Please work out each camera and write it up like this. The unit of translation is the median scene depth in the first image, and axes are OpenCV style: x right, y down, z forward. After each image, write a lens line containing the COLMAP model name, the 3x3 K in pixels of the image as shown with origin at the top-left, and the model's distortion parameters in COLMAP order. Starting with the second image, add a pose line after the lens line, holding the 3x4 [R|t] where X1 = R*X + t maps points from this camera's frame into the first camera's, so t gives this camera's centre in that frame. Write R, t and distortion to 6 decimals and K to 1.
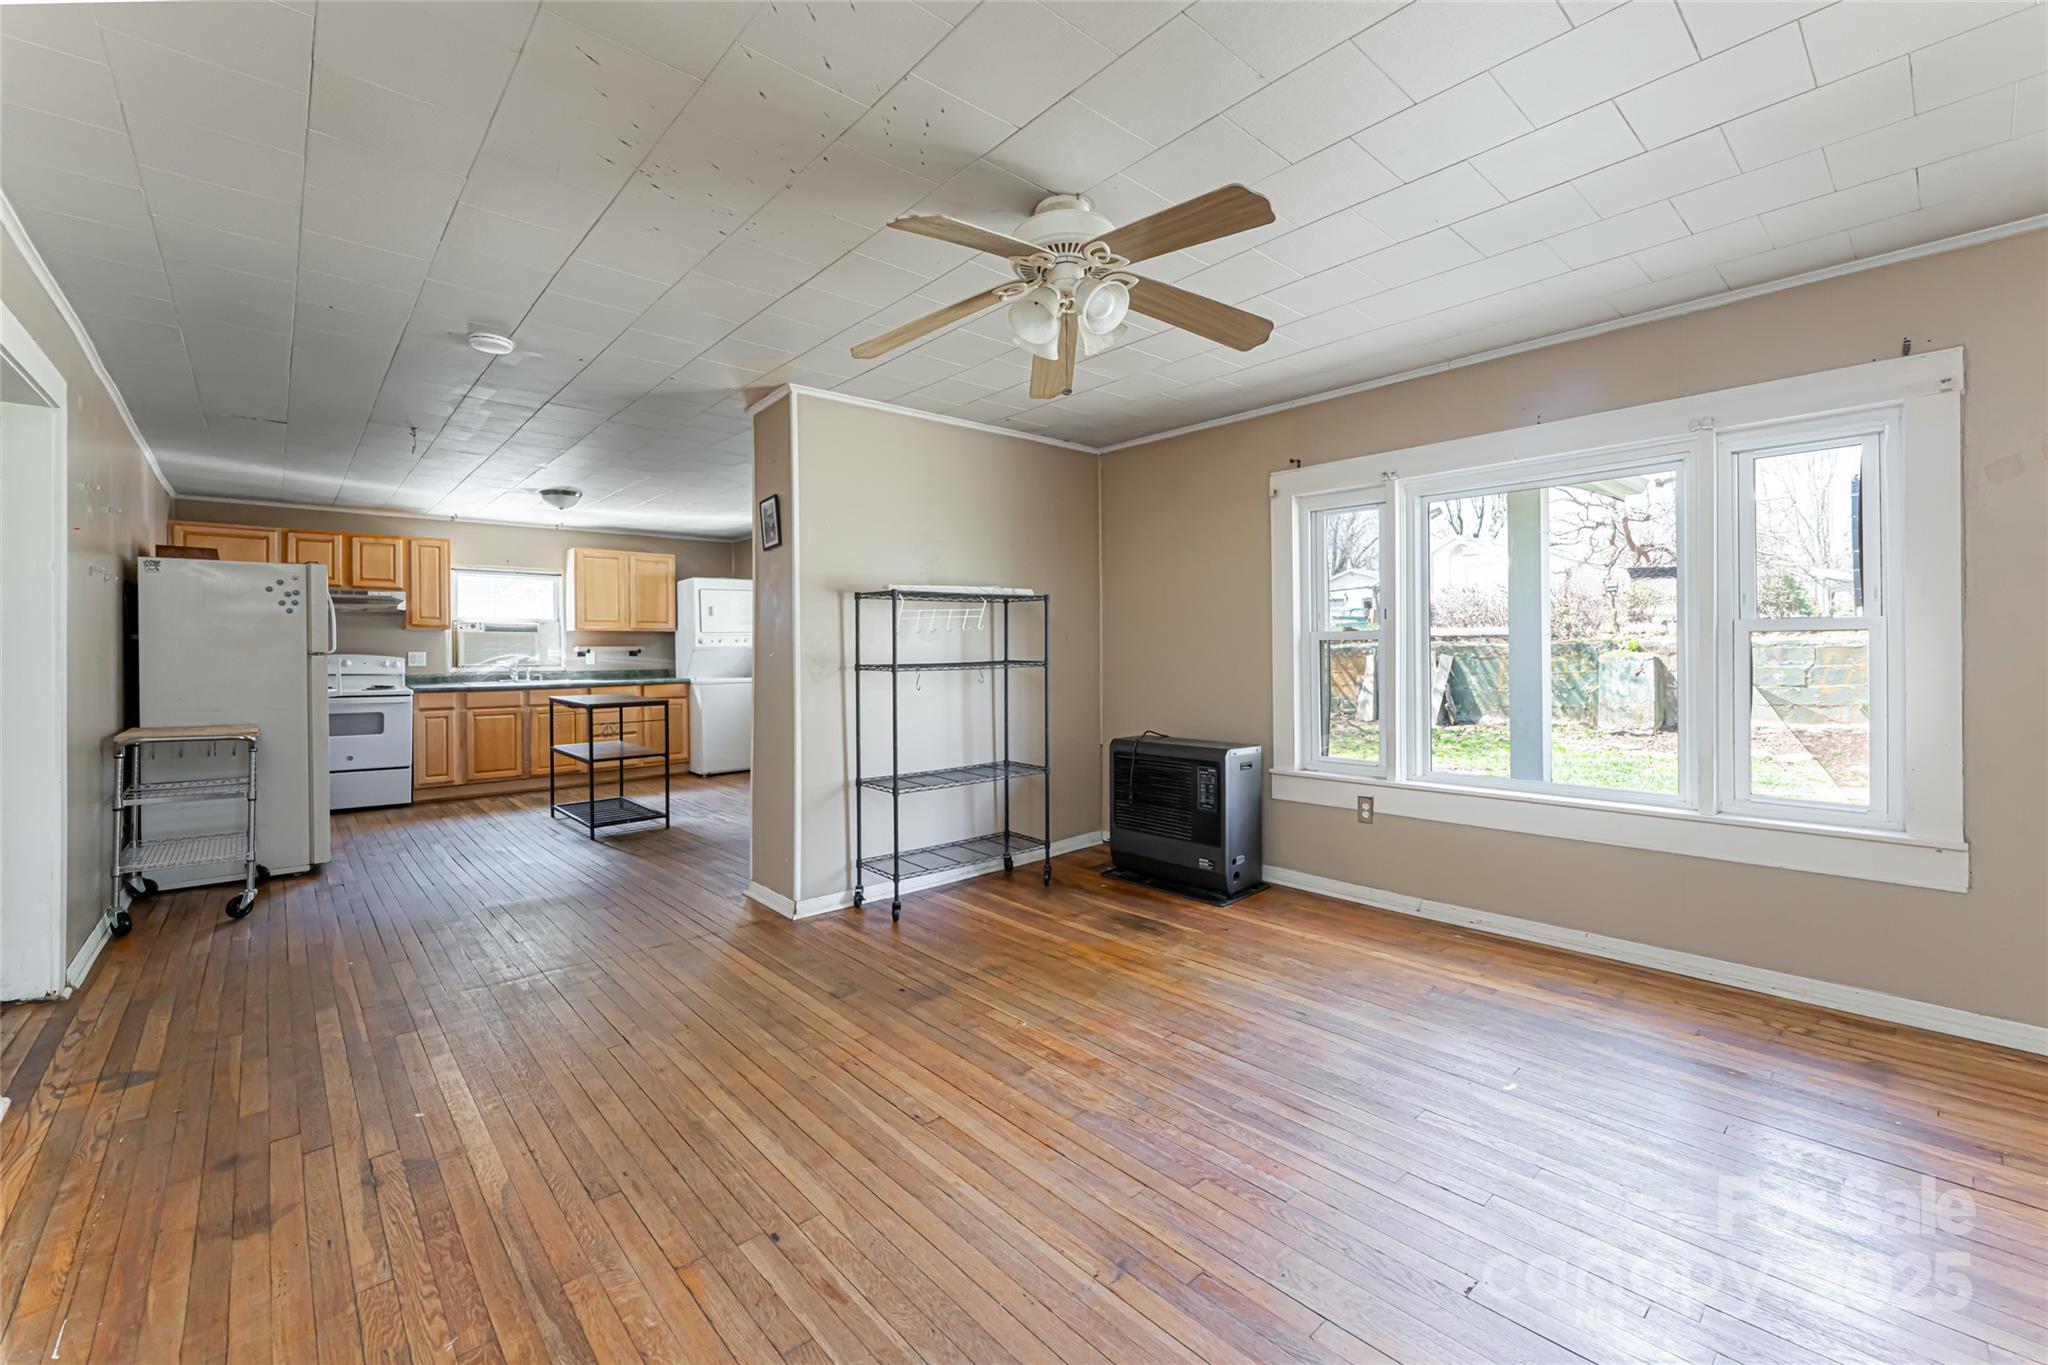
lens RADIAL K [[855.0, 0, 1027.6], [0, 855.0, 647.6], [0, 0, 1]] dist [0.002557, 0.000561]
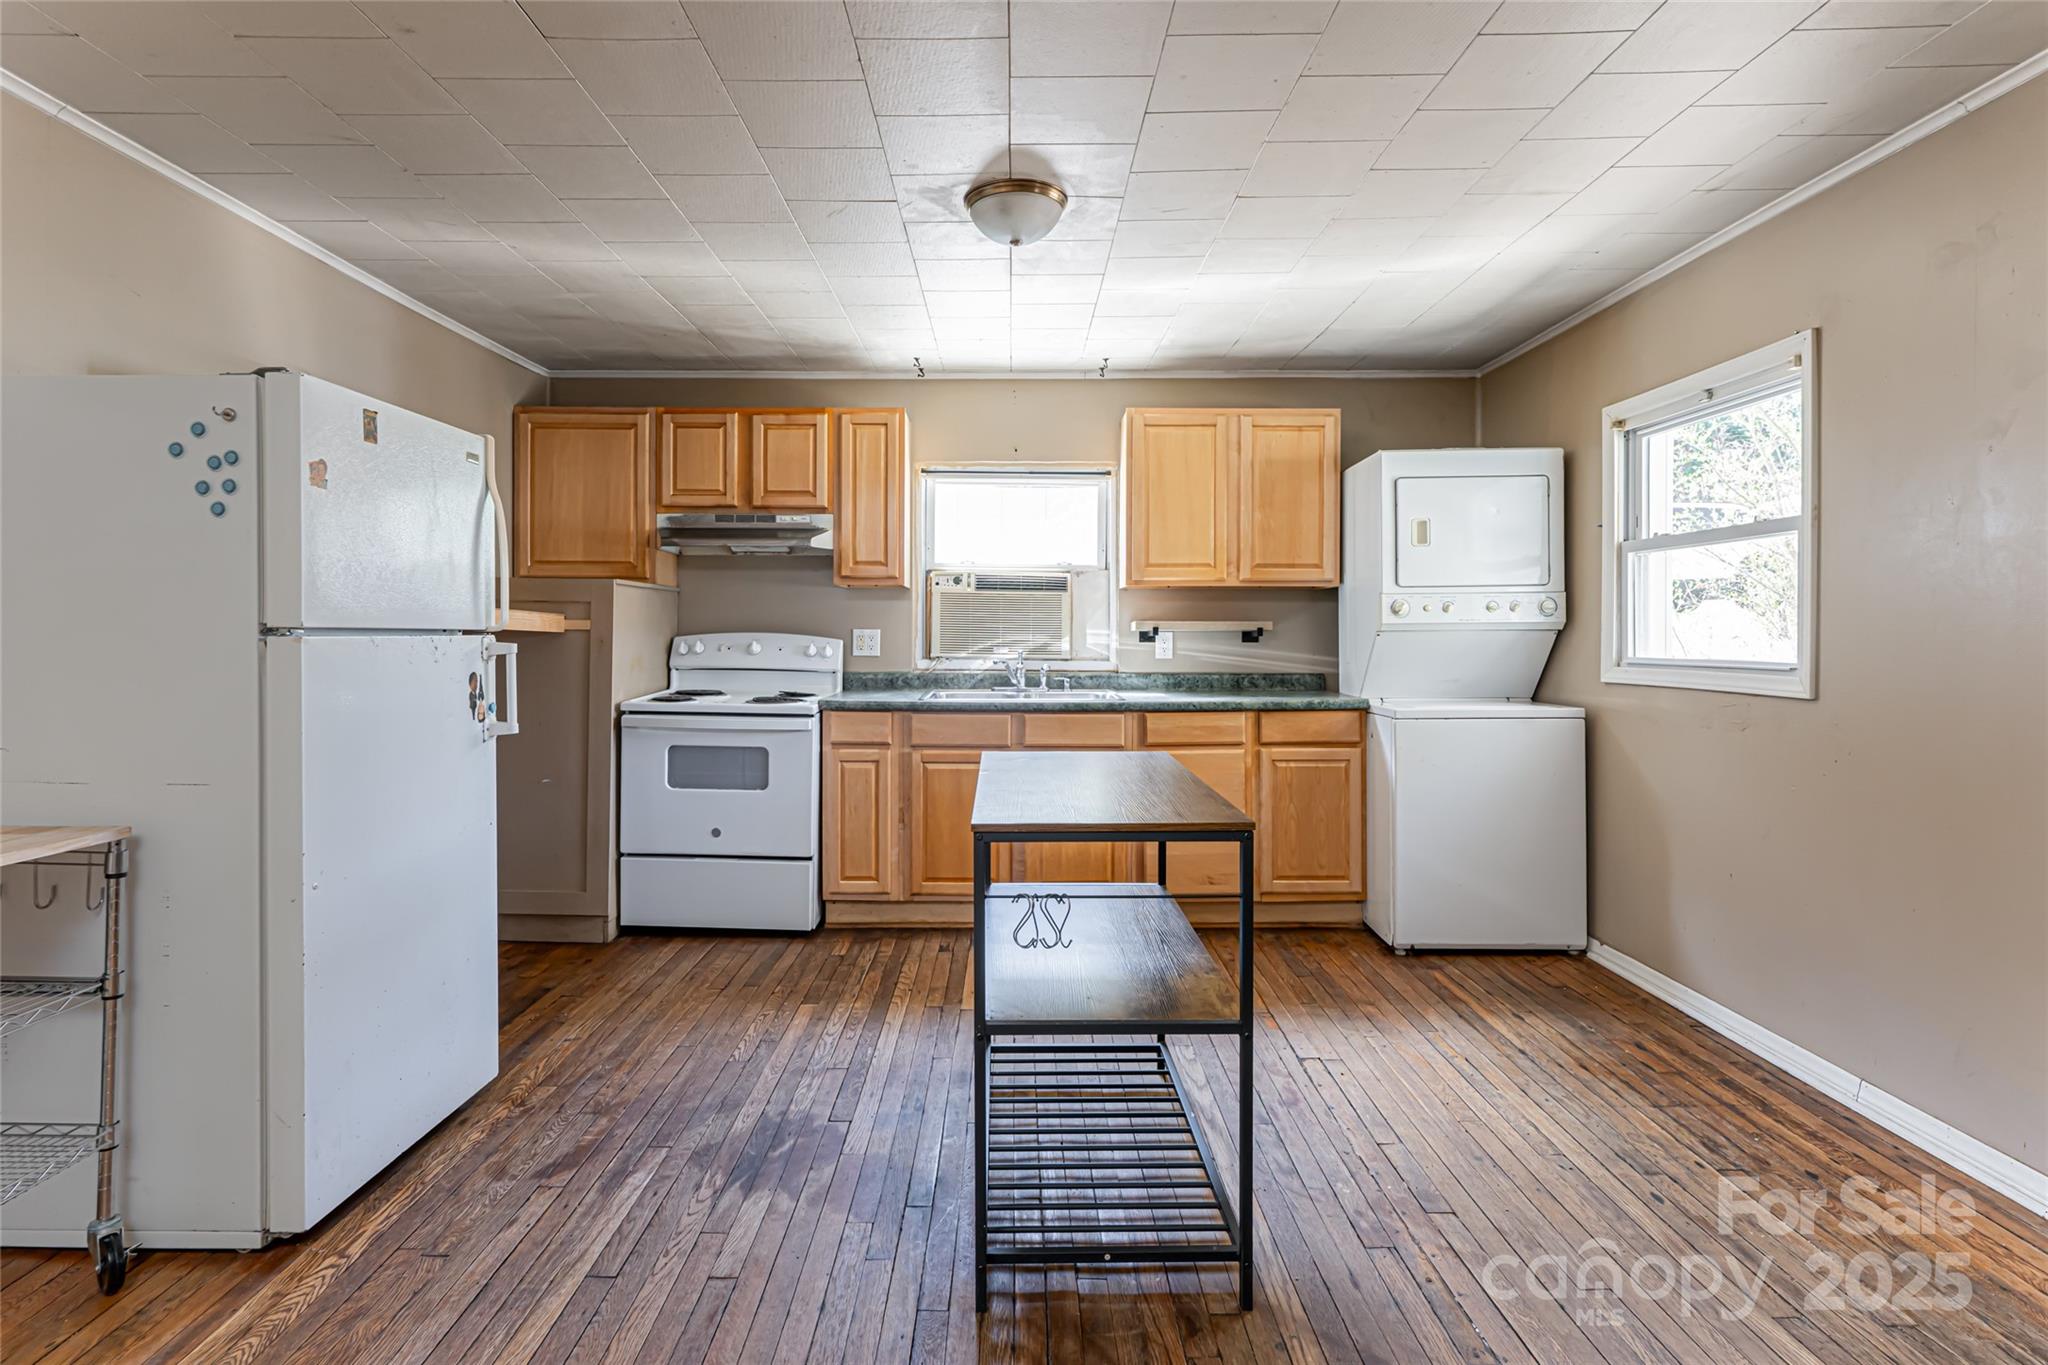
lens RADIAL K [[1048.2, 0, 989.9], [0, 1048.2, 631.2], [0, 0, 1]] dist [-0.002565, 0.001940]
pose [[0.738799, 0.010779, -0.673840, -0.360543], [-0.007566, 0.999942, 0.007701, 0.001315], [0.673884, -0.000591, 0.738837, 0.955256]]
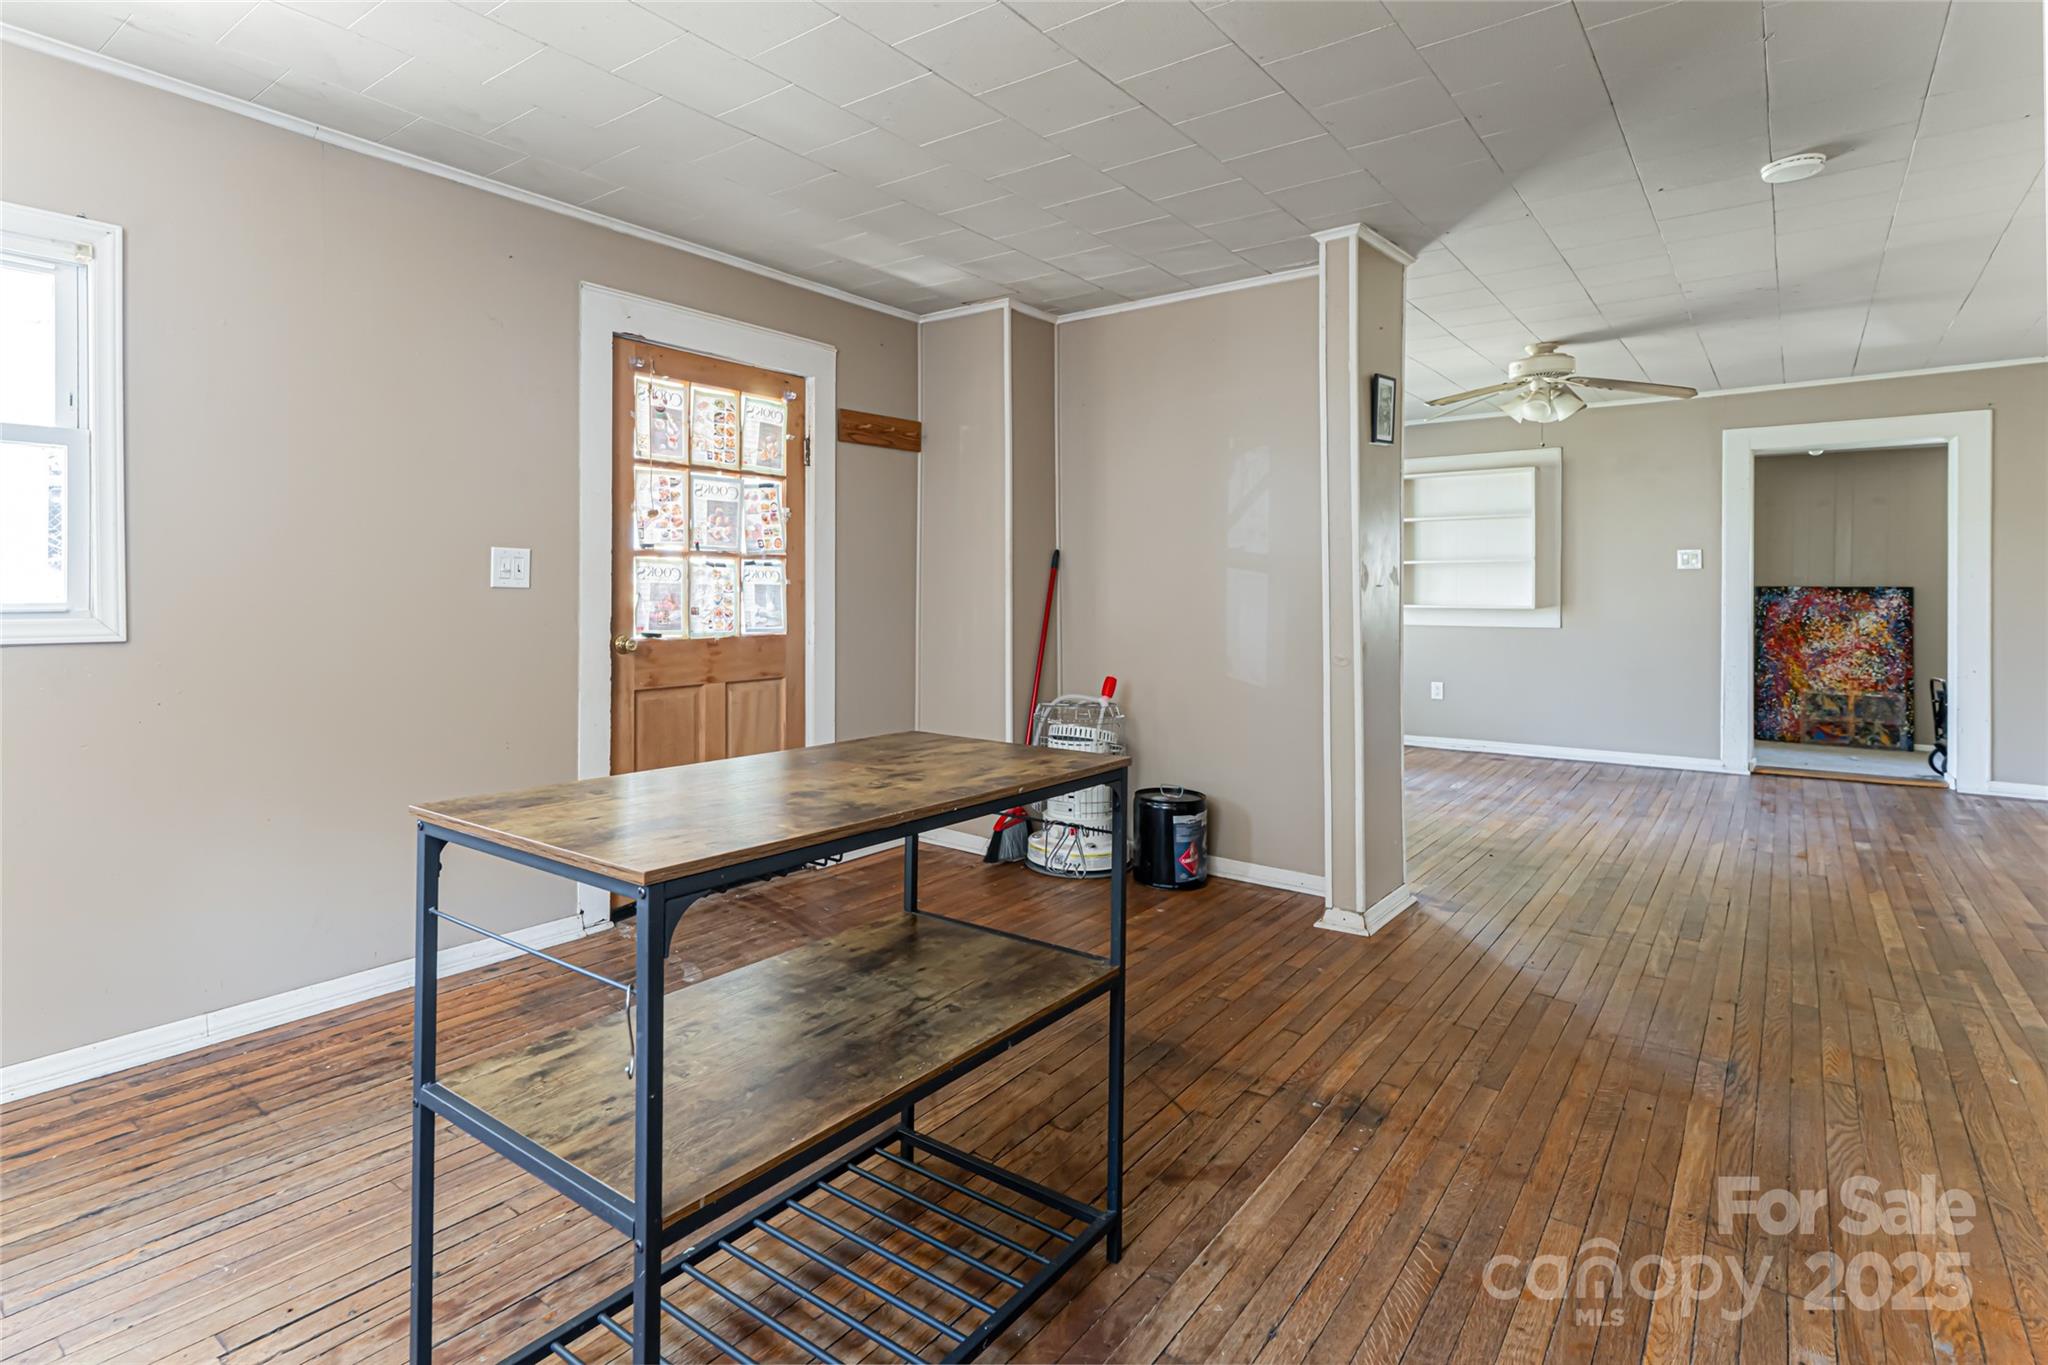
lens RADIAL K [[1048.2, 0, 963.3], [0, 1048.2, 583.3], [0, 0, 1]] dist [-0.002565, 0.001940]
pose [[-0.186005, 0.014922, 0.982436, -1.063124], [-0.000520, 0.999883, -0.015285, 0.019735], [-0.982549, -0.003354, -0.185975, 1.414309]]
